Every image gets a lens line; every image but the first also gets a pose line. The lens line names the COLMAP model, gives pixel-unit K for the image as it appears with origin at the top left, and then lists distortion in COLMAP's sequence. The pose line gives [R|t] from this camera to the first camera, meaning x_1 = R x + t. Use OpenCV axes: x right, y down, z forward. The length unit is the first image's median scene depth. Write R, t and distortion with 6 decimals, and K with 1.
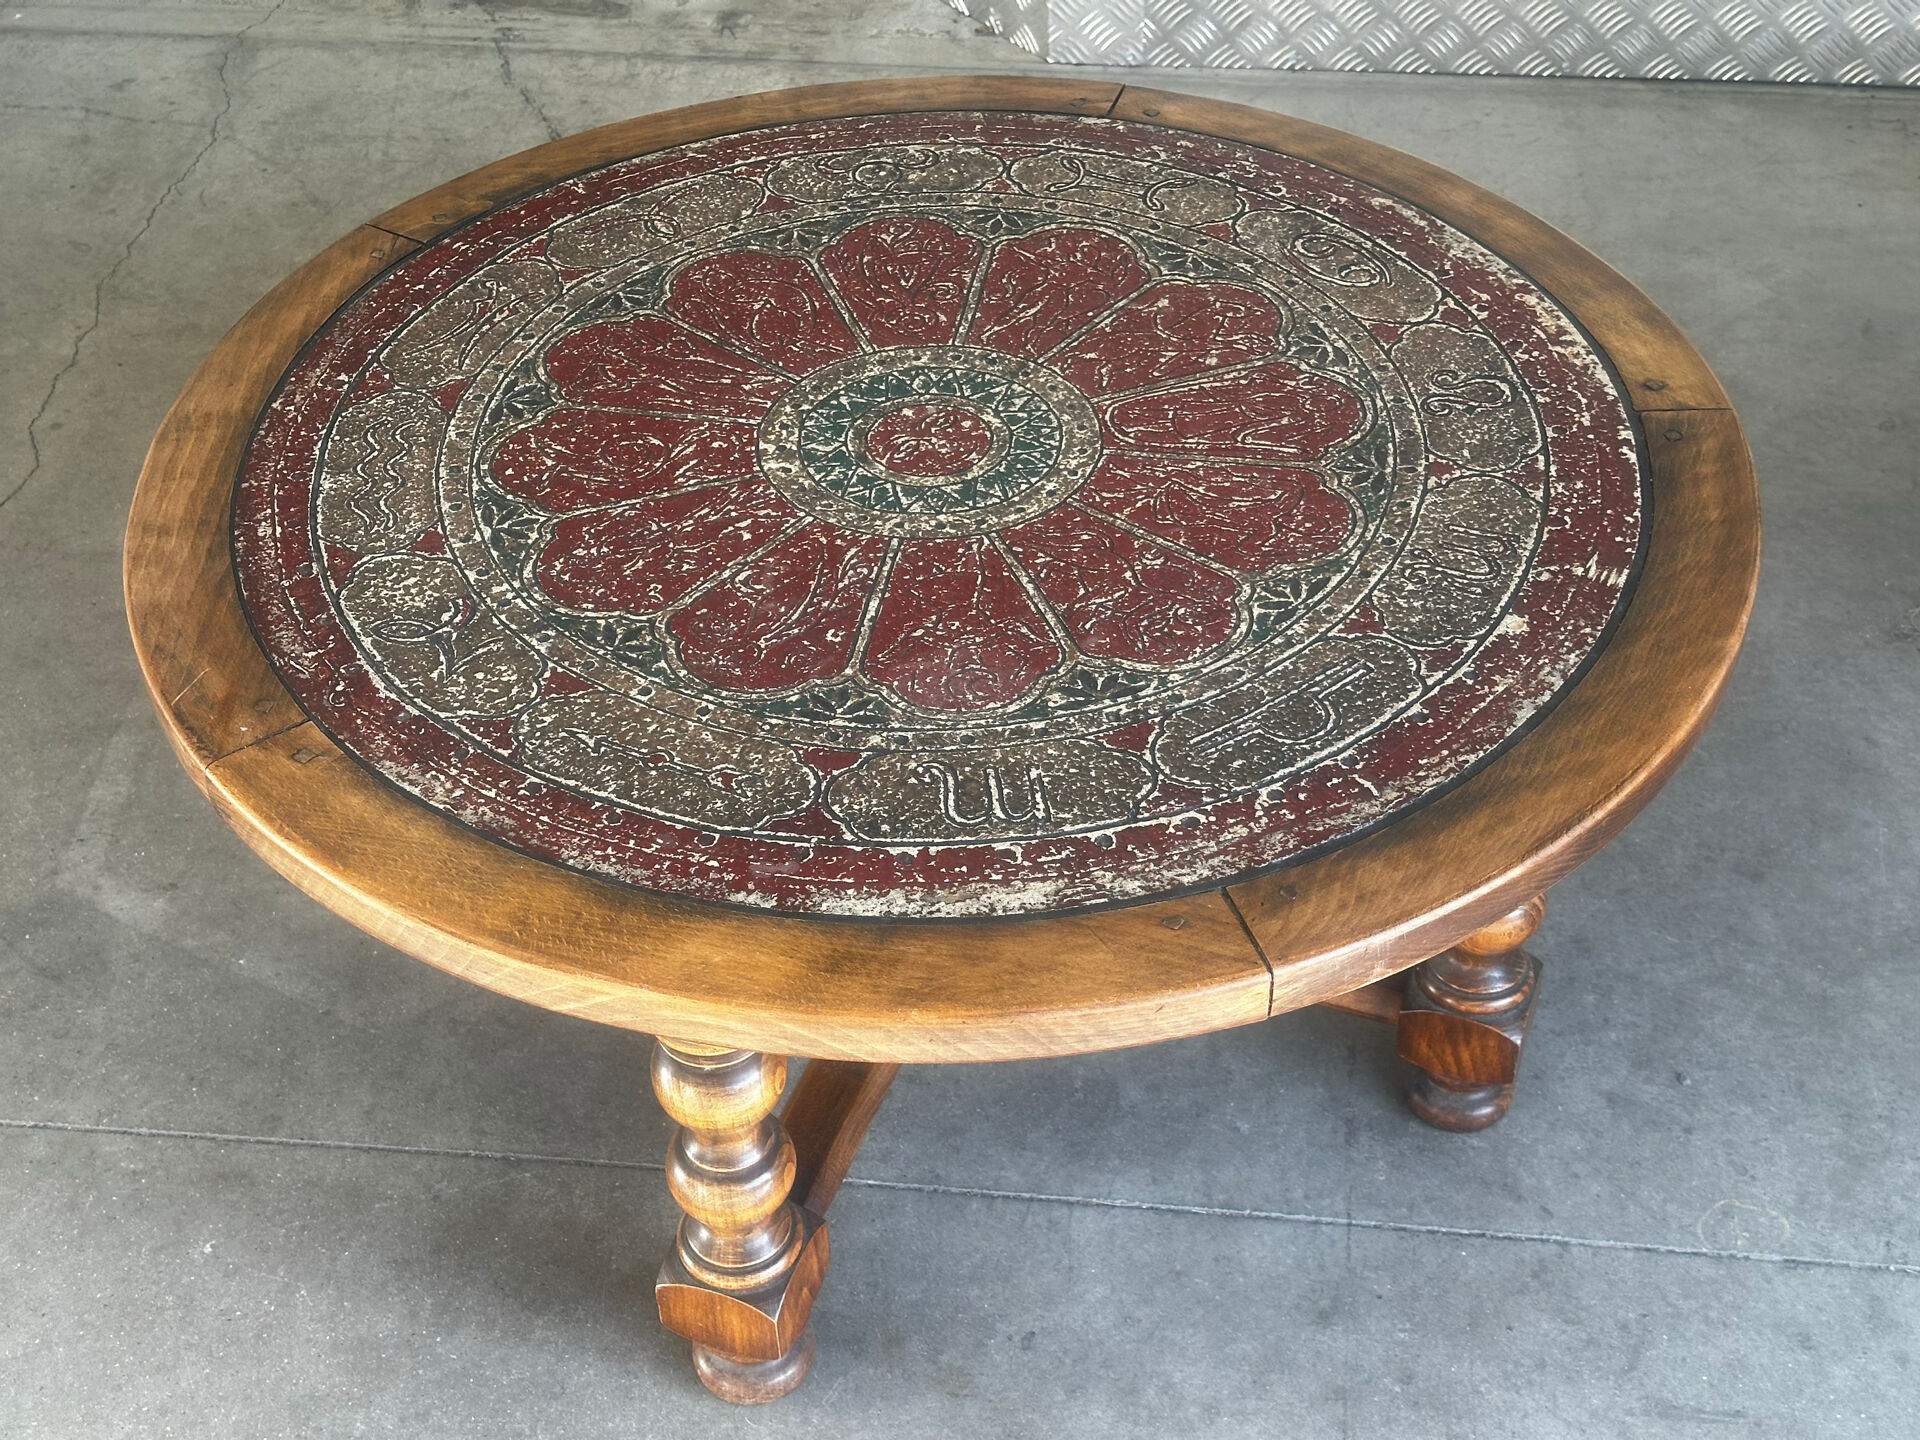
lens RADIAL K [[2674.2, 0, 946.1], [0, 2674.2, 723.4], [0, 0, 1]] dist [0.131962, 0.000000]
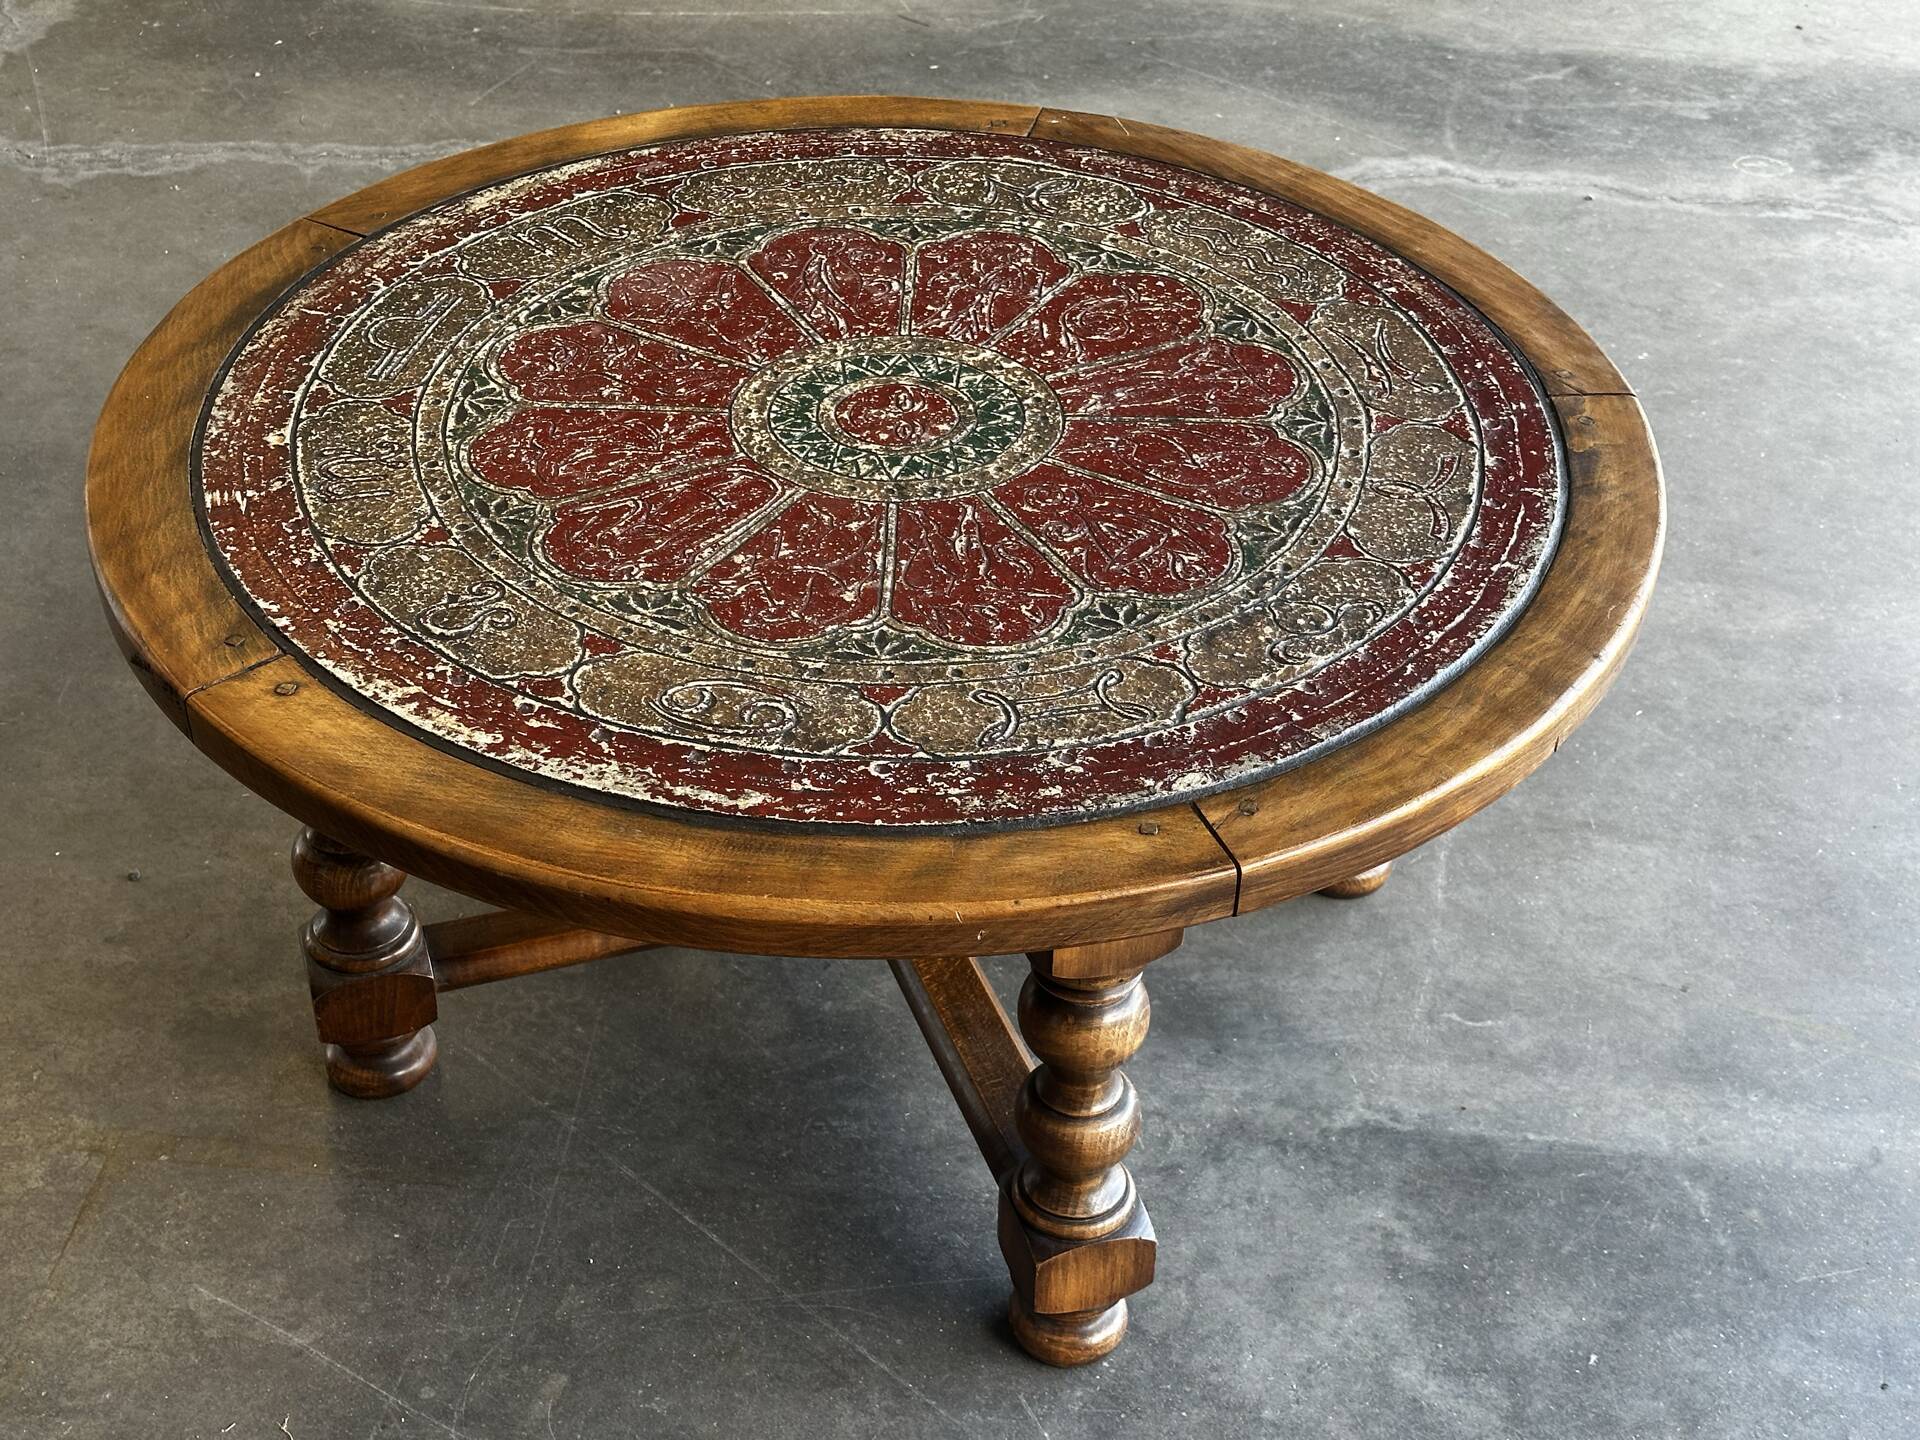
lens RADIAL K [[2674.2, 0, 963.1], [0, 2674.2, 749.0], [0, 0, 1]] dist [0.131962, 0.000000]
pose [[-0.771349, 0.389724, -0.503126, 0.558544], [-0.413706, 0.293678, 0.861743, -0.994728], [0.483599, 0.872851, -0.065298, 1.222794]]
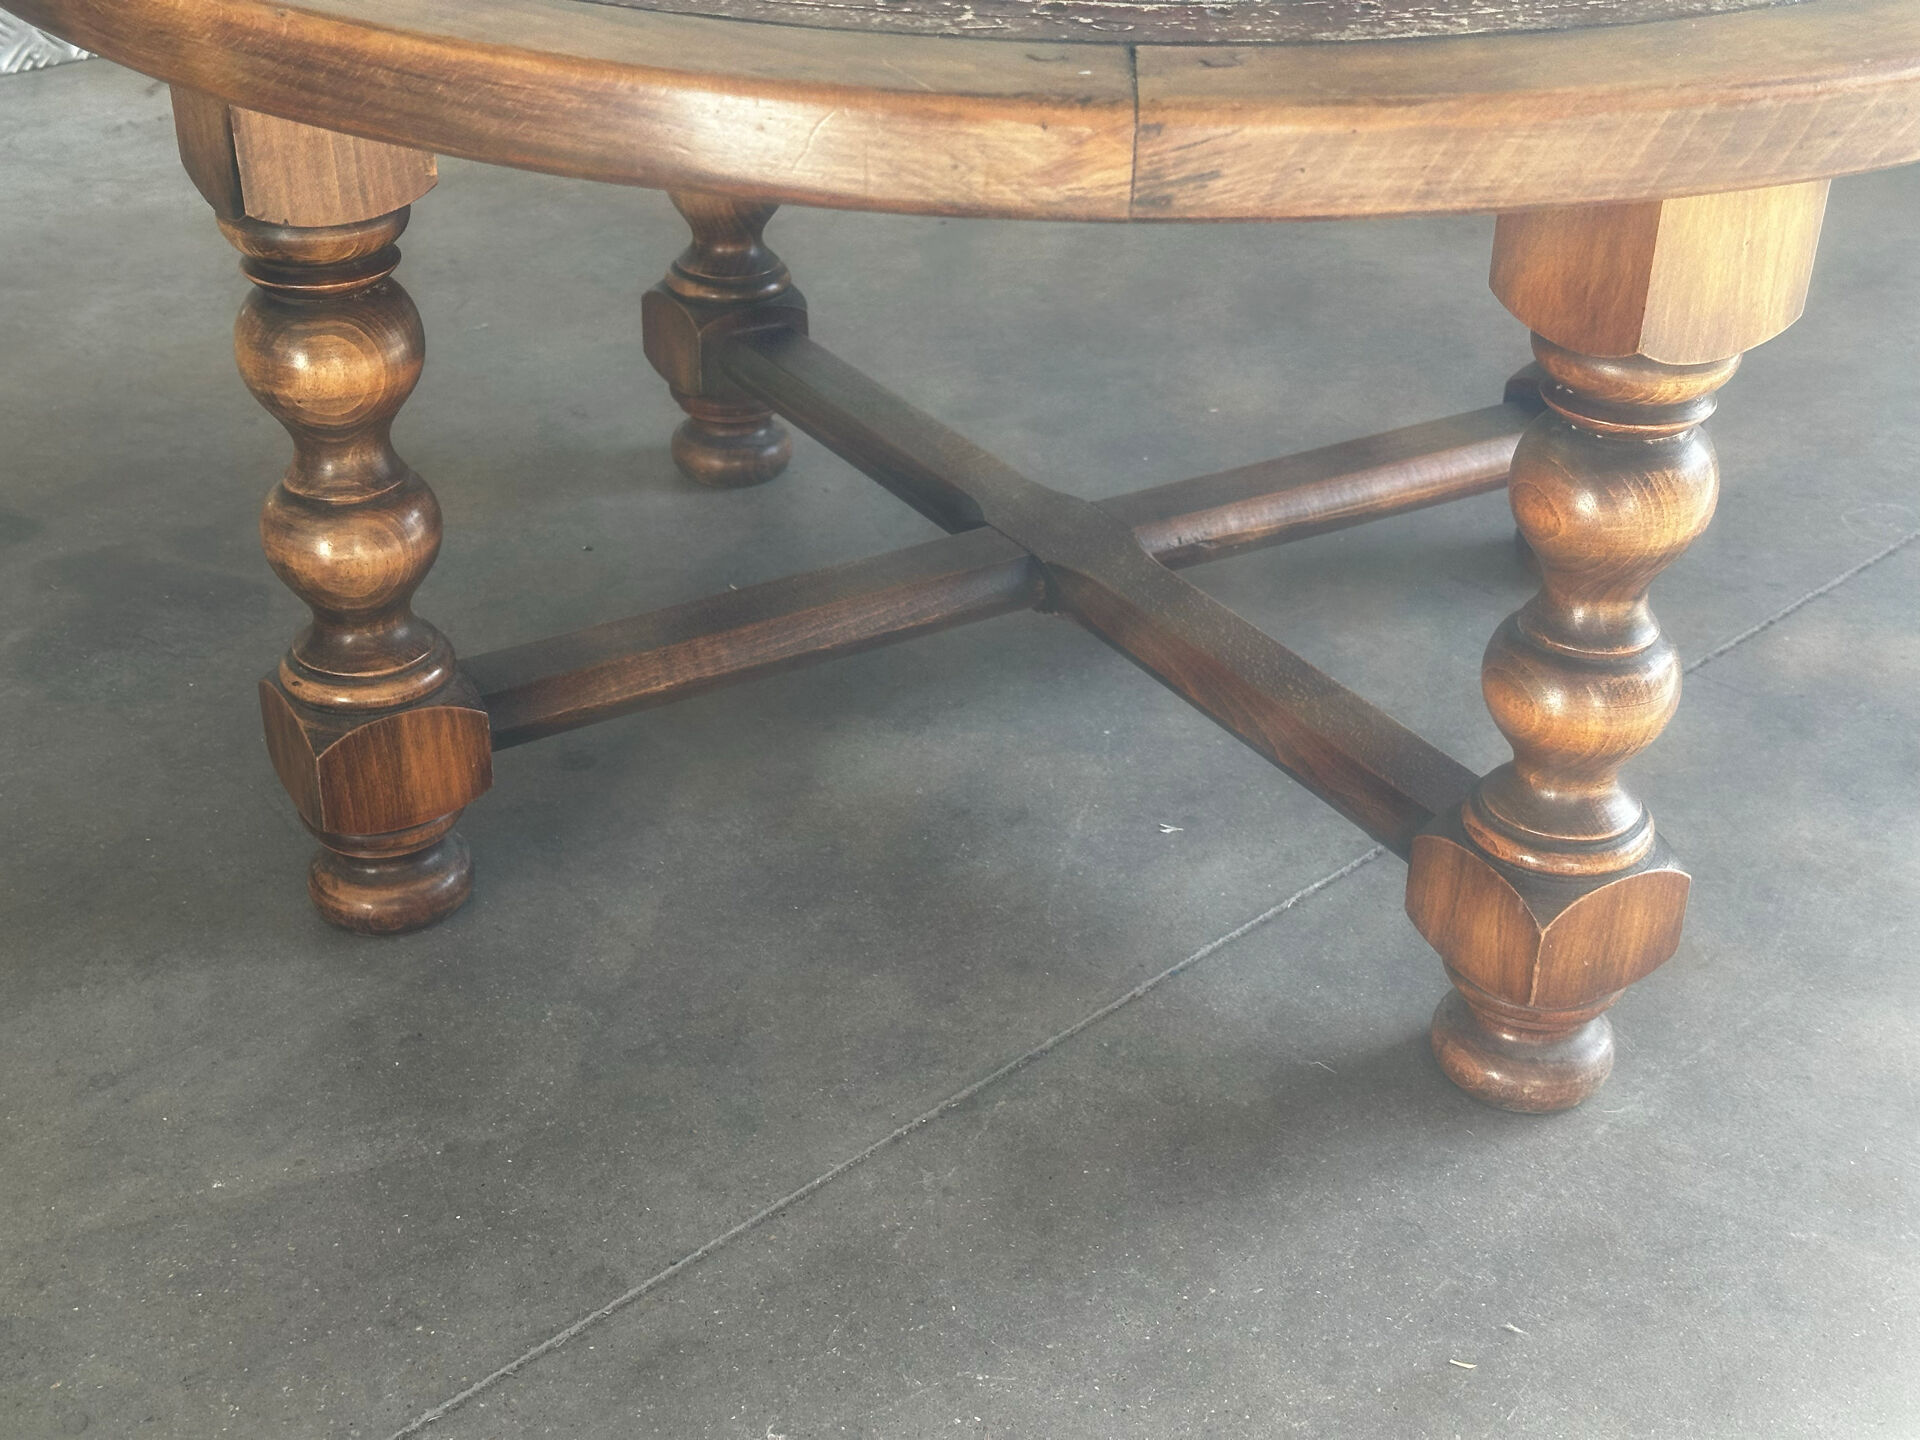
lens RADIAL K [[2674.2, 0, 979.3], [0, 2674.2, 724.8], [0, 0, 1]] dist [0.131962, 0.000000]
pose [[0.614819, -0.352535, 0.705491, -0.633167], [0.481671, 0.876166, 0.018056, 0.087595], [-0.624493, 0.328713, 0.708489, 0.604679]]
